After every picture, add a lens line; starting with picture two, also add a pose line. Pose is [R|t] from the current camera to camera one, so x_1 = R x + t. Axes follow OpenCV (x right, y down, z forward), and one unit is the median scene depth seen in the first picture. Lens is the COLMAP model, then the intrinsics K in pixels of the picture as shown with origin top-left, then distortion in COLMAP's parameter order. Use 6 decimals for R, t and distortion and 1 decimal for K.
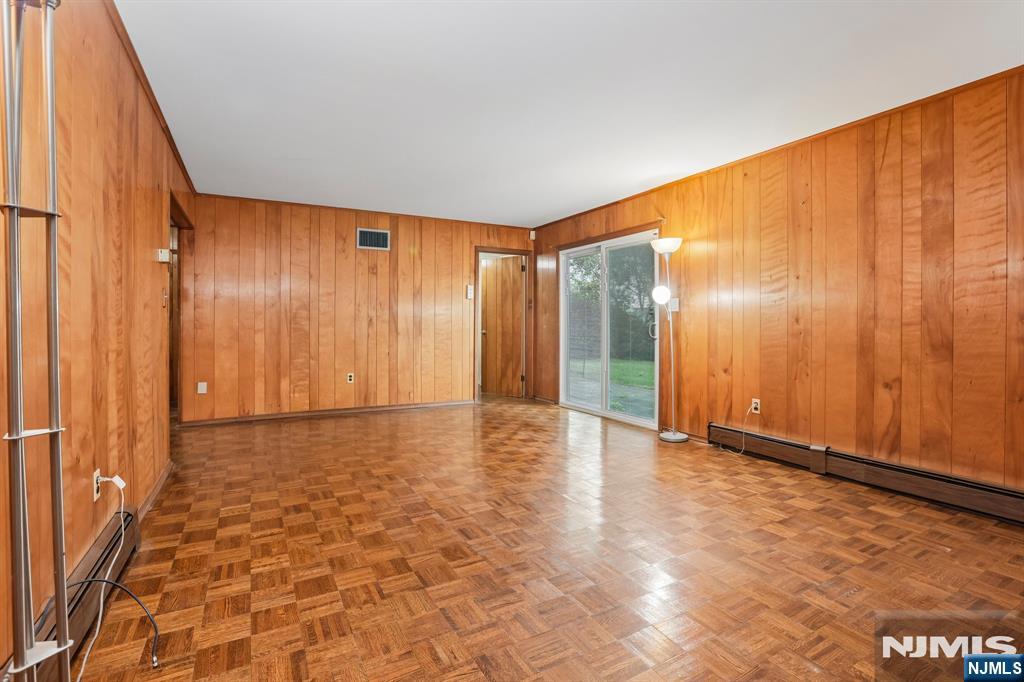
lens RADIAL K [[485.3, 0, 509.1], [0, 485.3, 320.7], [0, 0, 1]] dist [-0.061752, 0.024191]
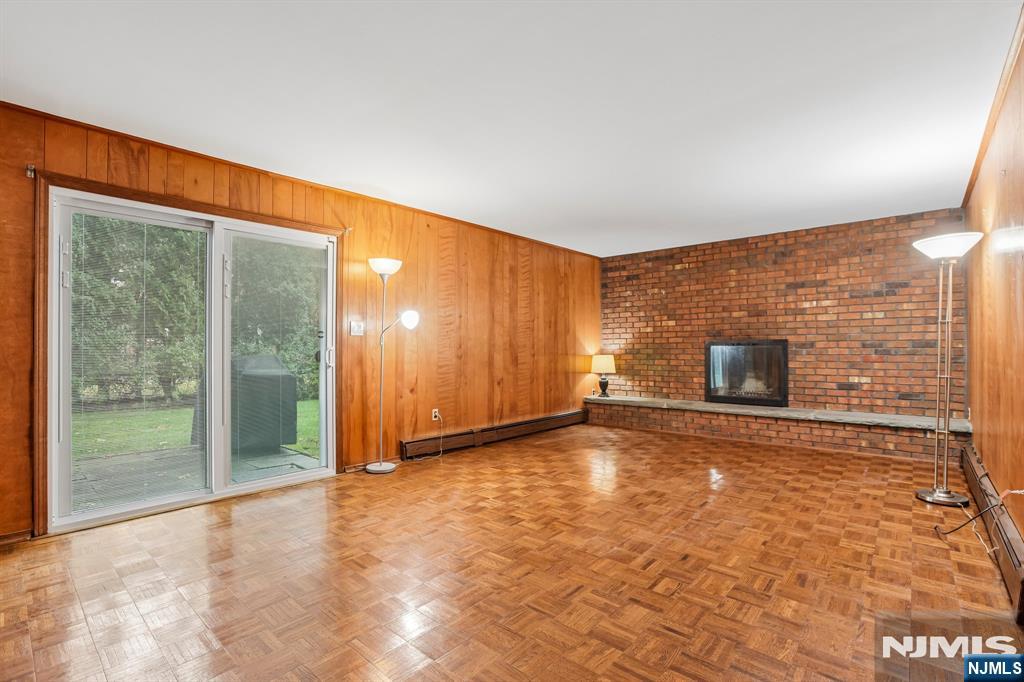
lens RADIAL K [[473.8, 0, 515.9], [0, 473.8, 358.7], [0, 0, 1]] dist [-0.060086, 0.021217]
pose [[-0.351844, -0.021658, 0.935808, -0.741992], [-0.005115, 0.999762, 0.021215, 0.004559], [-0.936045, 0.002678, -0.351871, 1.284966]]
